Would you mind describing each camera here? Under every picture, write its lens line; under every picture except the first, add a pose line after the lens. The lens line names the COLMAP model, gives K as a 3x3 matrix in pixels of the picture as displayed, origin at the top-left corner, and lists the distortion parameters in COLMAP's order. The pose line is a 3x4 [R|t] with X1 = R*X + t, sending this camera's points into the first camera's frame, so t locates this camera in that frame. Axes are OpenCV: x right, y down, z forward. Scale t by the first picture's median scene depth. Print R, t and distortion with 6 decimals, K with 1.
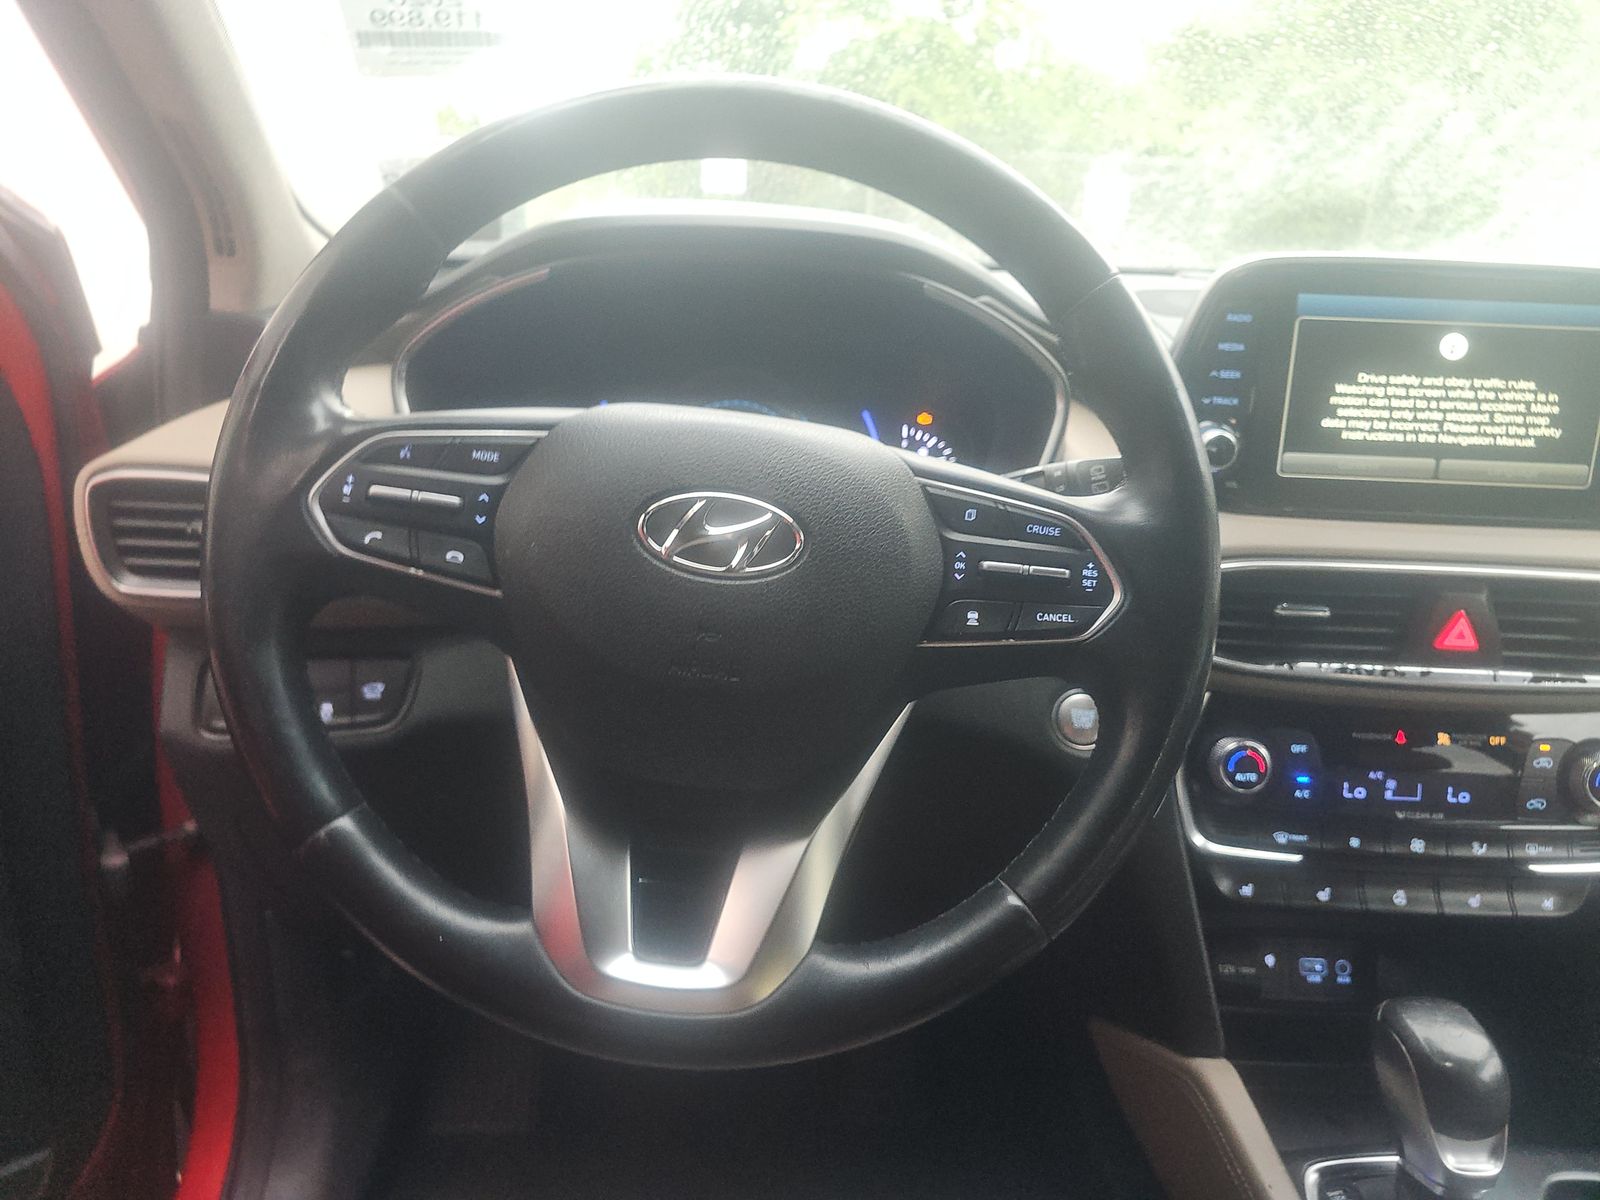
lens RADIAL K [[1033.5, 0, 800.0], [0, 1033.5, 600.0], [0, 0, 1]] dist [0.002056, -0.044170]
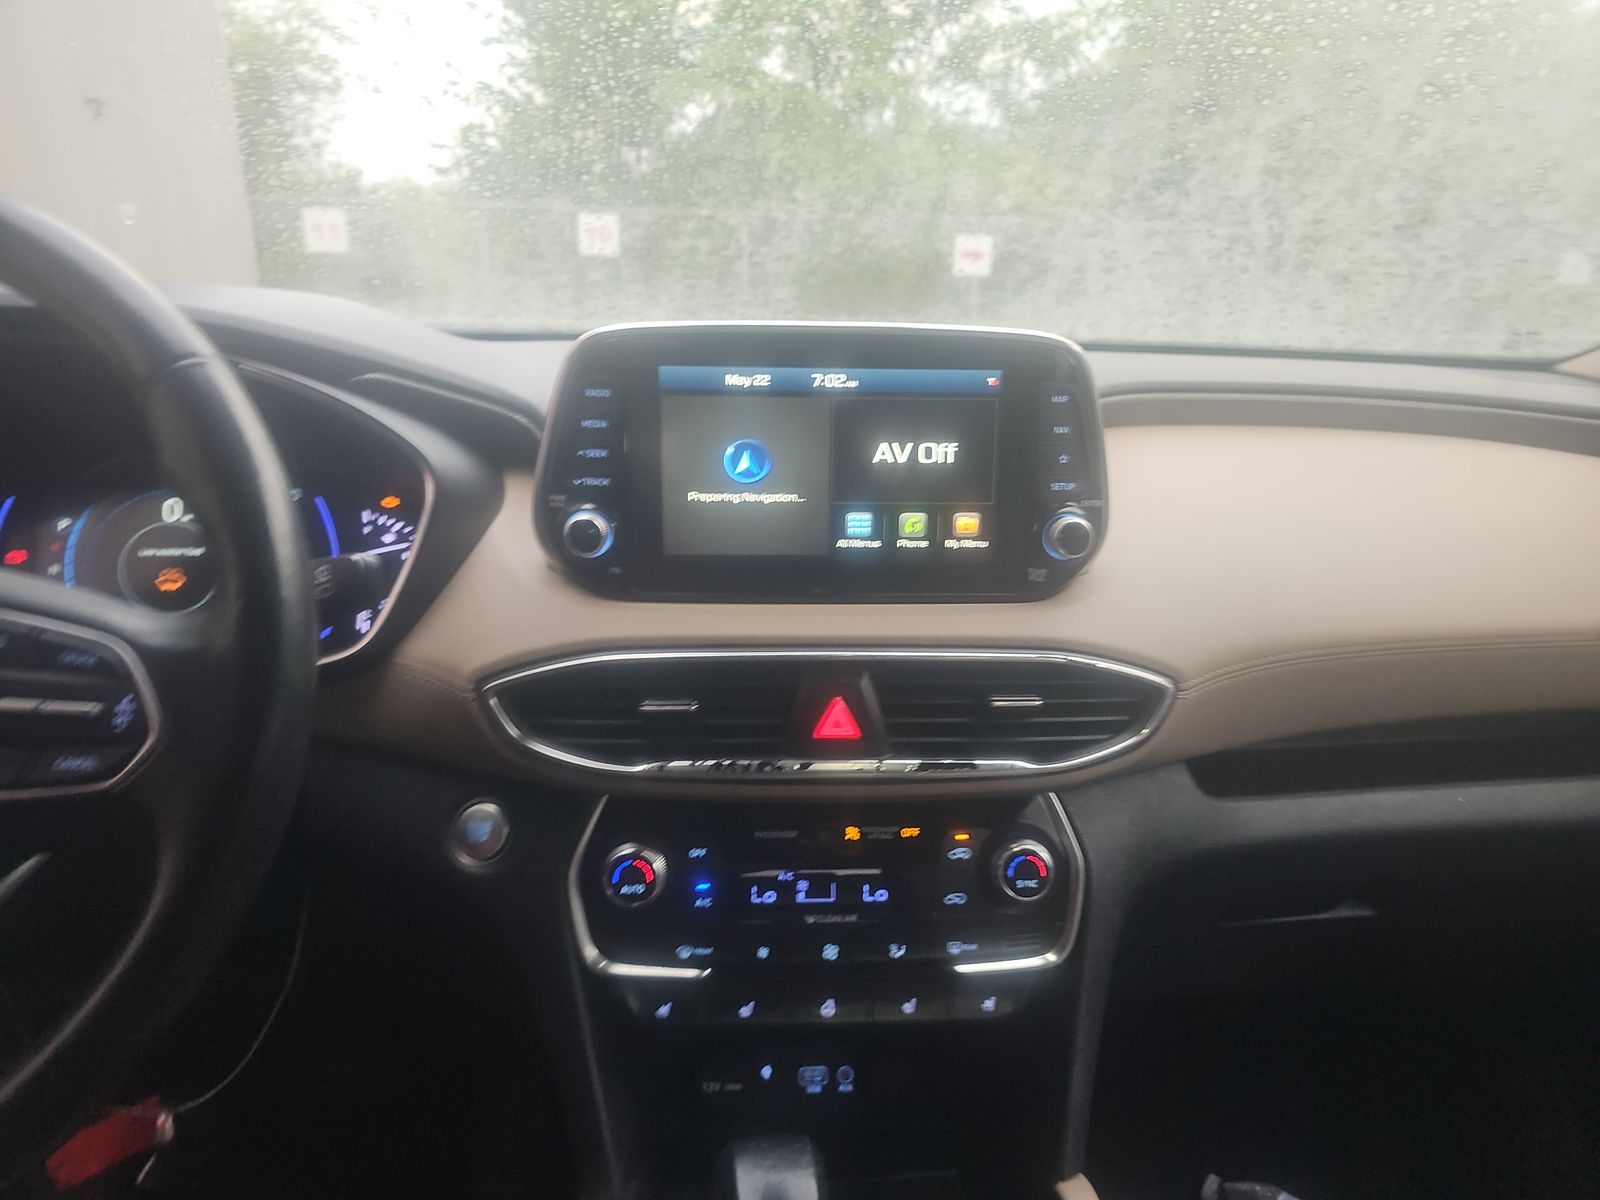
lens RADIAL K [[1033.5, 0, 800.0], [0, 1033.5, 600.0], [0, 0, 1]] dist [0.002056, -0.044170]
pose [[0.994265, -0.040134, 0.099132, 0.493070], [0.045294, 0.997704, -0.050358, -0.030622], [-0.096884, 0.054559, 0.993799, 0.061645]]
